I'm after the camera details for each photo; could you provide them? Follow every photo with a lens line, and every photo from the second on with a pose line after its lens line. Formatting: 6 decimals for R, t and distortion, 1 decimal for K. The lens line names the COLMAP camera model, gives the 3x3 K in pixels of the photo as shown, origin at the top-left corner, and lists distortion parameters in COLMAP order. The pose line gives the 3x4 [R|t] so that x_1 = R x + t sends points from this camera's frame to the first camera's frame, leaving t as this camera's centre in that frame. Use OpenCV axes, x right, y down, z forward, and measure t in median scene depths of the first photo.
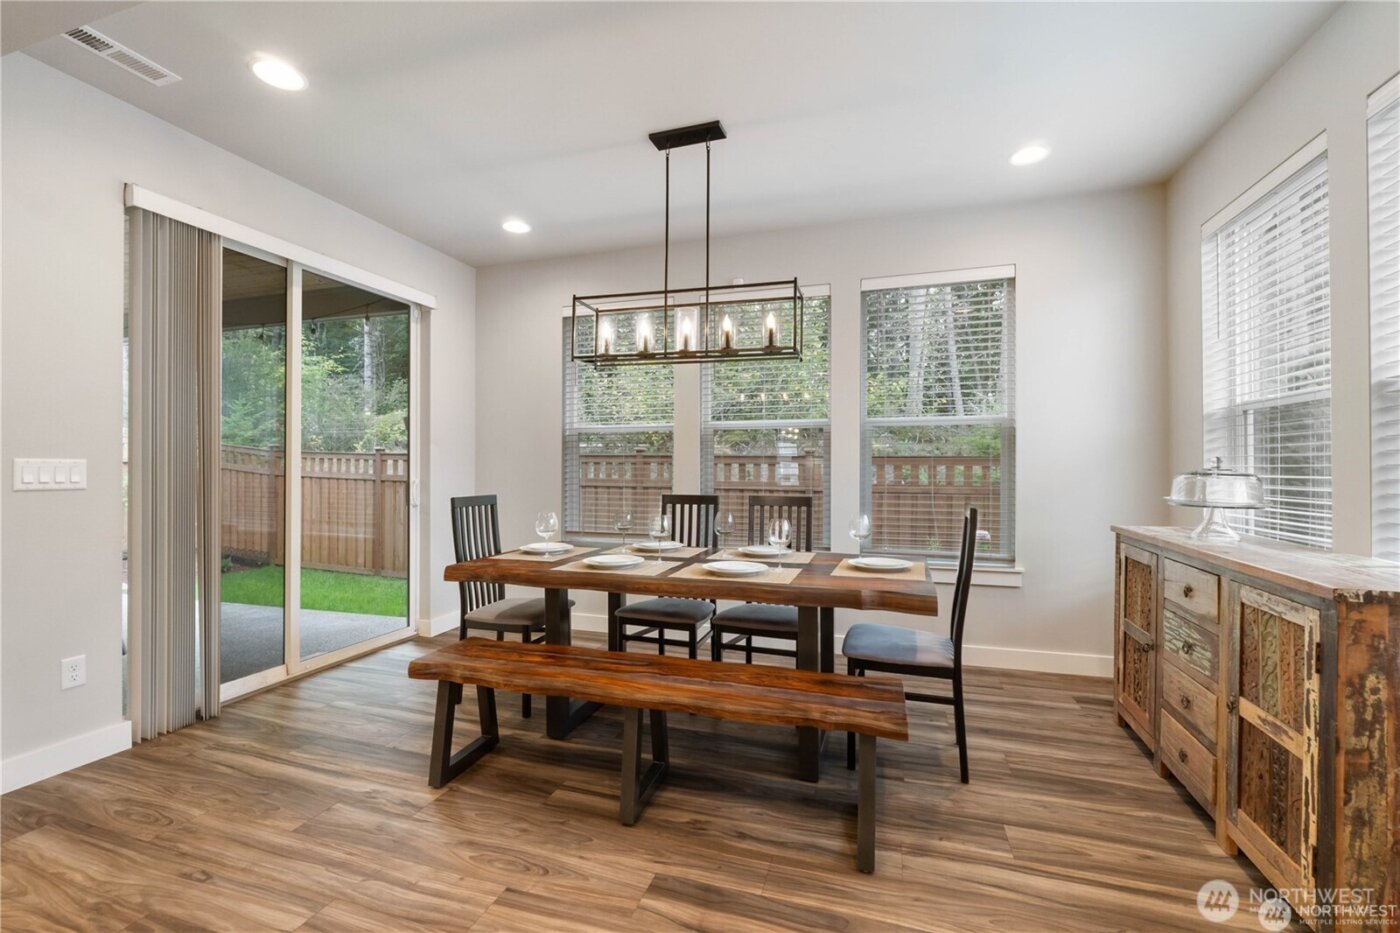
lens RADIAL K [[597.6, 0, 700.2], [0, 597.6, 463.8], [0, 0, 1]] dist [-0.003855, 0.000148]
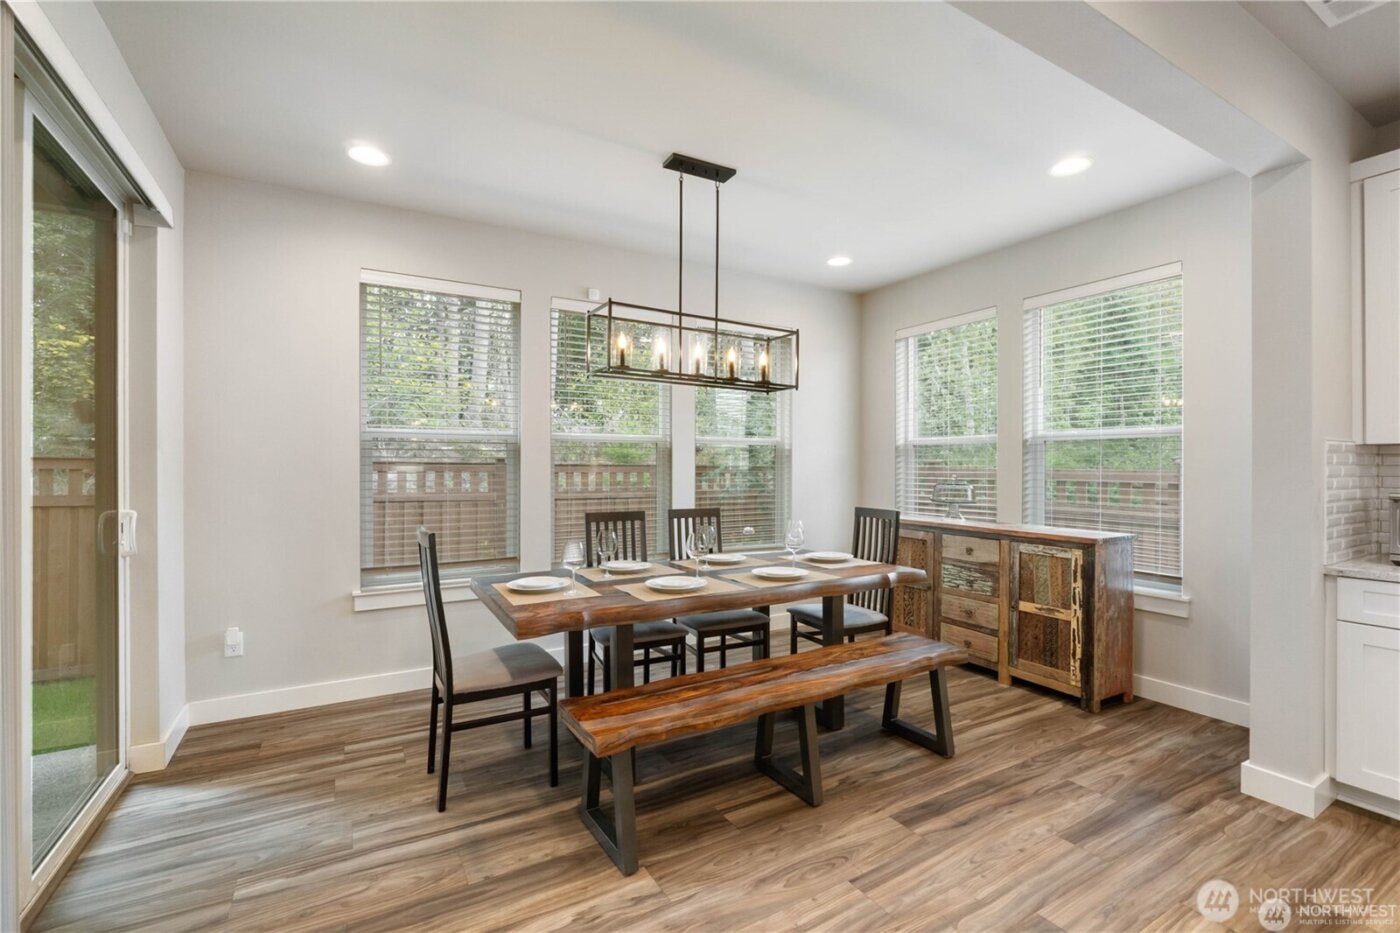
lens RADIAL K [[613.6, 0, 700.1], [0, 613.6, 469.5], [0, 0, 1]] dist [-0.003601, -0.000587]
pose [[0.671002, -0.002055, 0.741453, -1.009013], [-0.003388, 0.999977, 0.005837, -0.036573], [-0.741448, -0.006429, 0.670980, 0.342314]]
